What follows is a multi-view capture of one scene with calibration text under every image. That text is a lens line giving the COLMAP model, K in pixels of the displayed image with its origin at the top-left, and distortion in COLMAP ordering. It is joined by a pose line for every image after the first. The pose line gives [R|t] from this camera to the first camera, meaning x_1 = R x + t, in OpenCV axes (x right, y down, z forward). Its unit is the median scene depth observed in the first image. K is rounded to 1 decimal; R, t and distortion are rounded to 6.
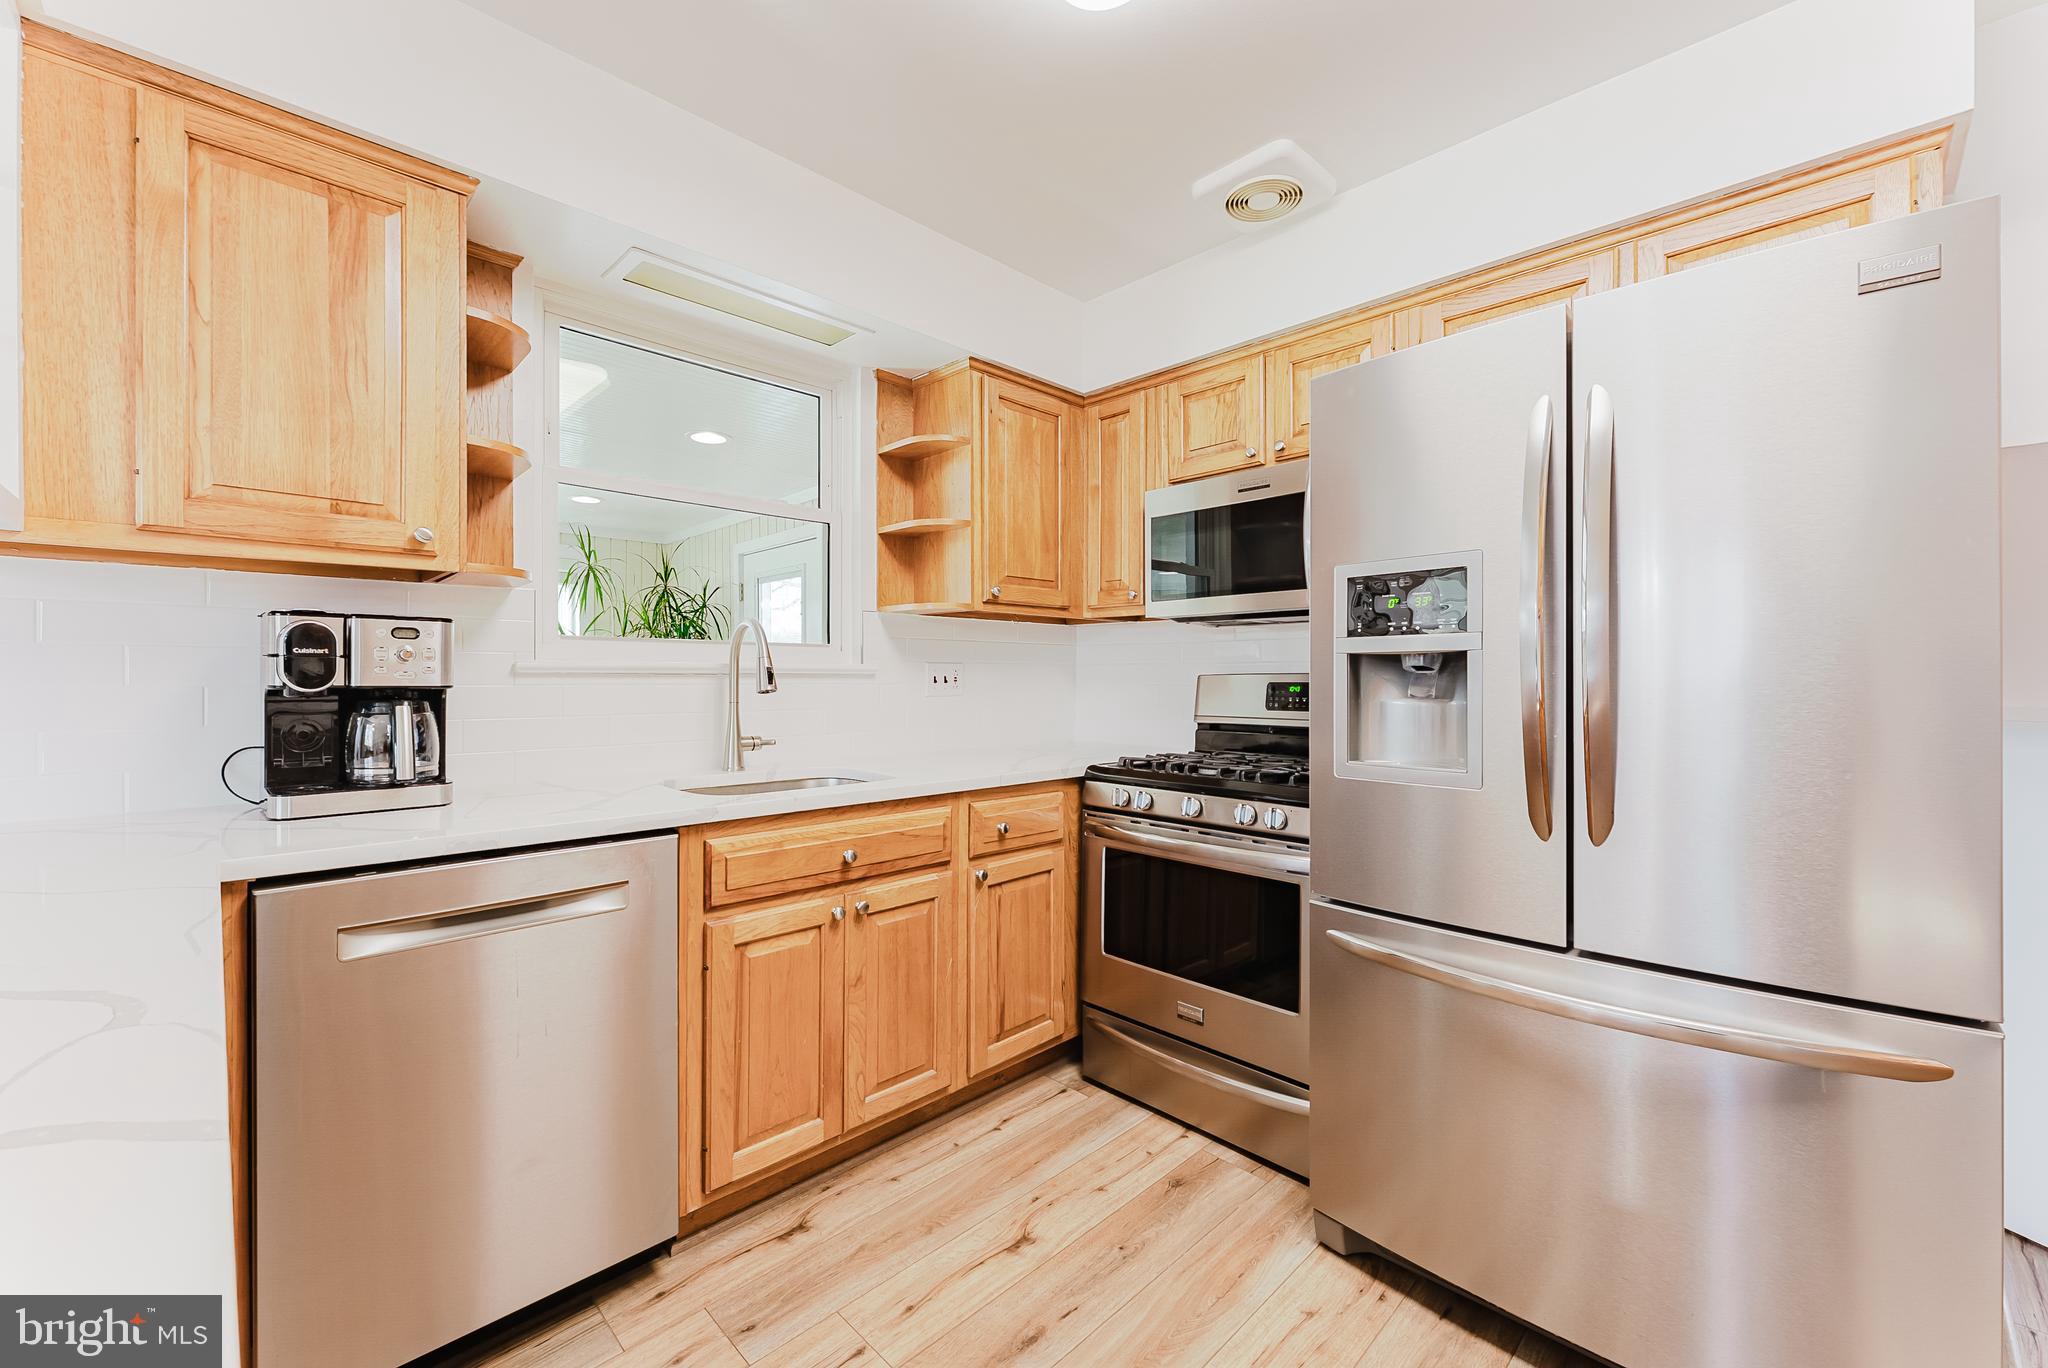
lens RADIAL K [[830.9, 0, 1029.8], [0, 830.9, 665.7], [0, 0, 1]] dist [-0.001268, 0.000012]
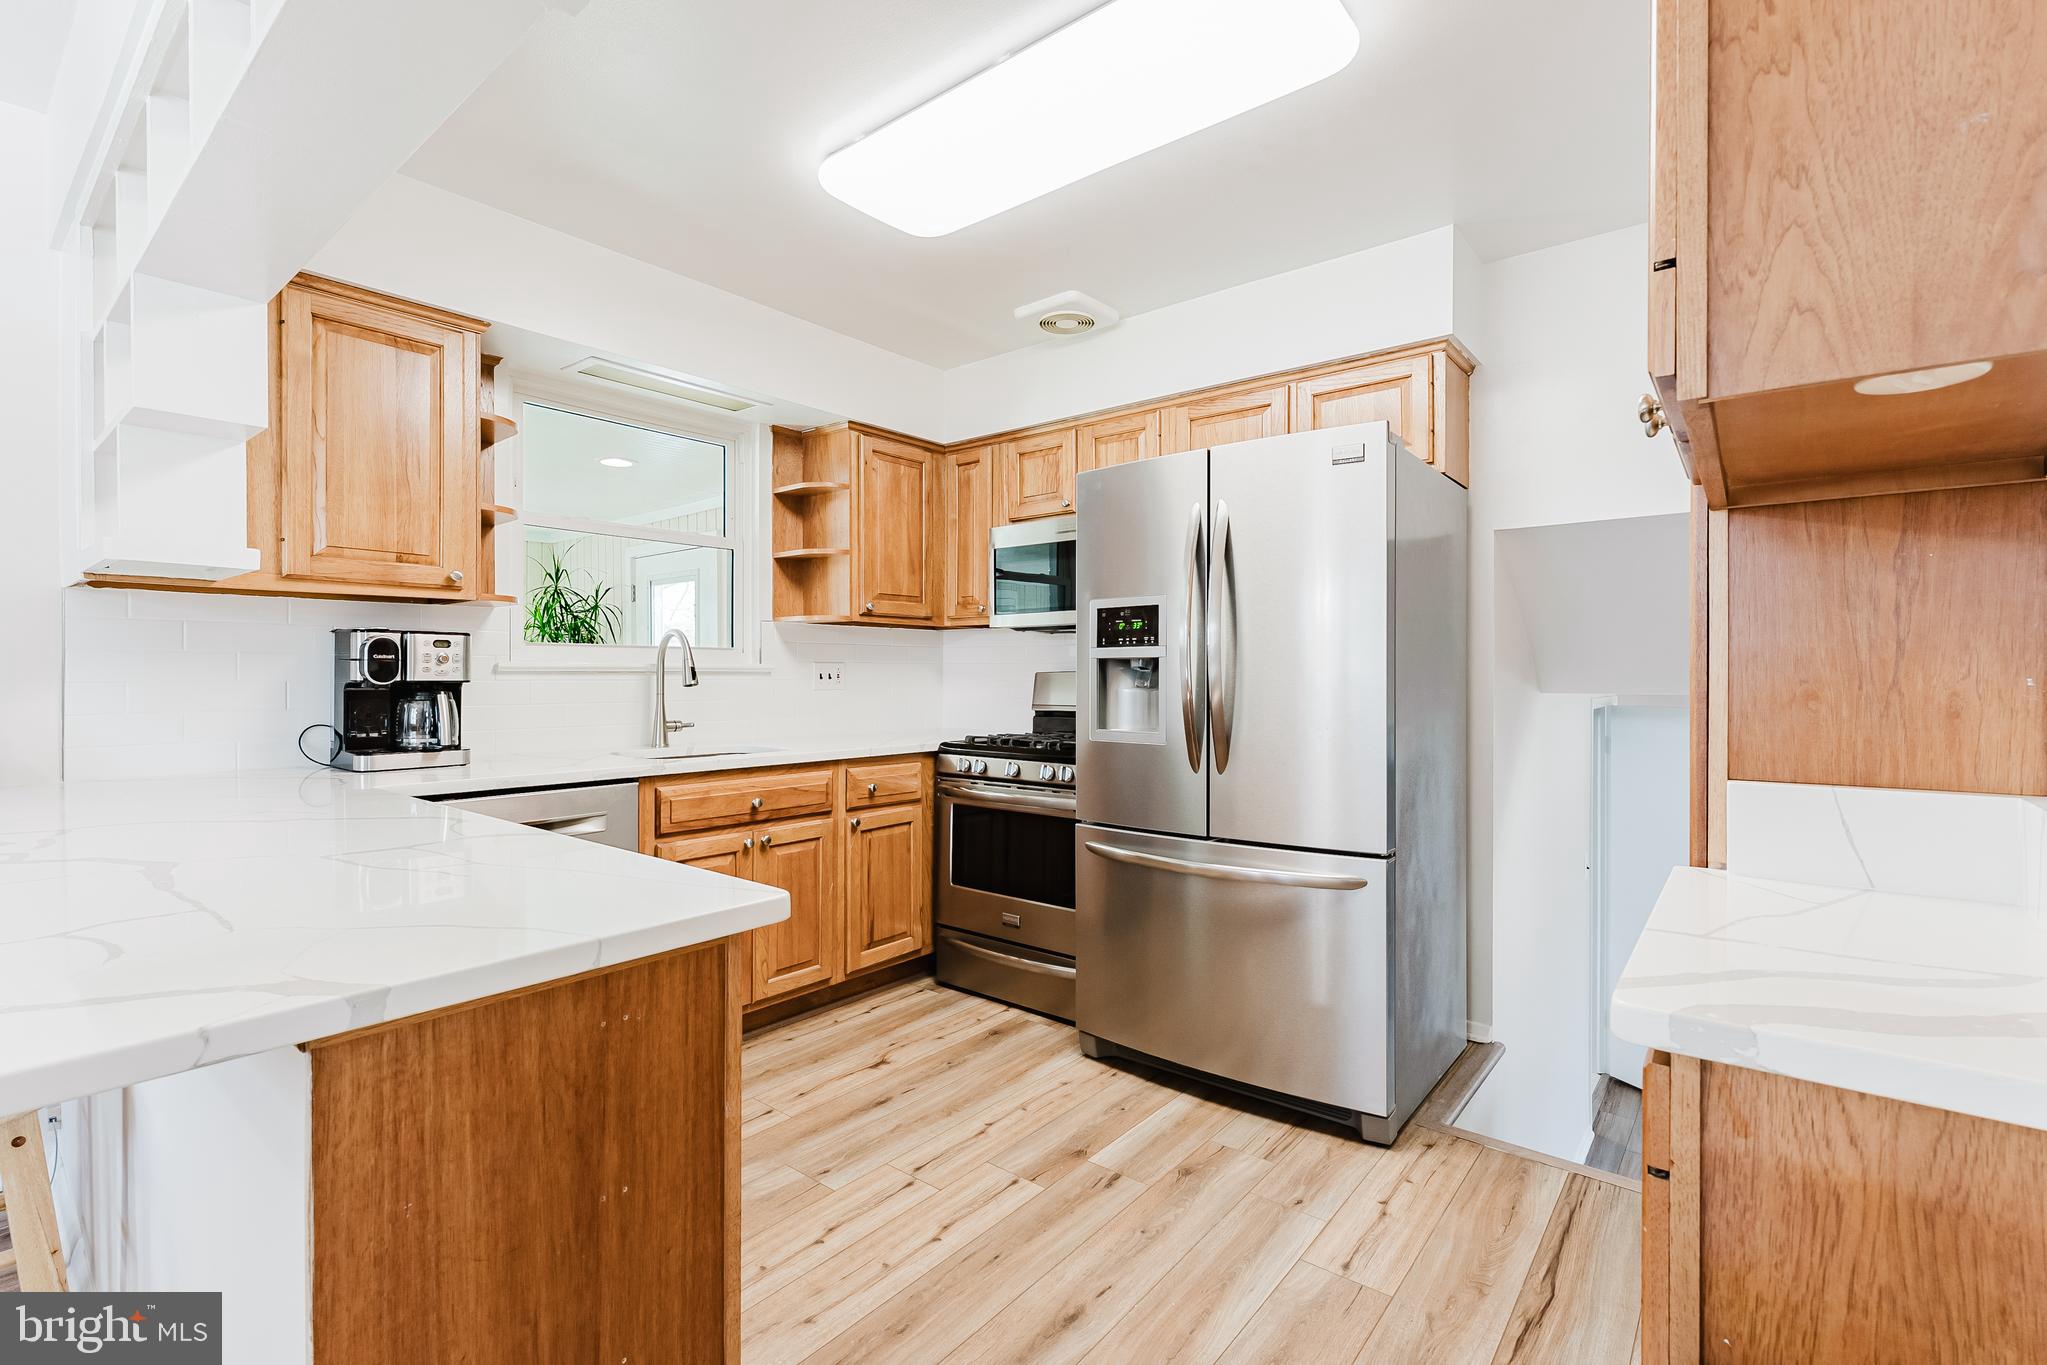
lens RADIAL K [[909.1, 0, 1036.0], [0, 909.1, 664.7], [0, 0, 1]] dist [0.001998, -0.000039]
pose [[0.993351, 0.000405, 0.115124, 0.060847], [-0.000749, 0.999995, 0.002944, -0.005955], [-0.115123, -0.003011, 0.993347, -0.479231]]
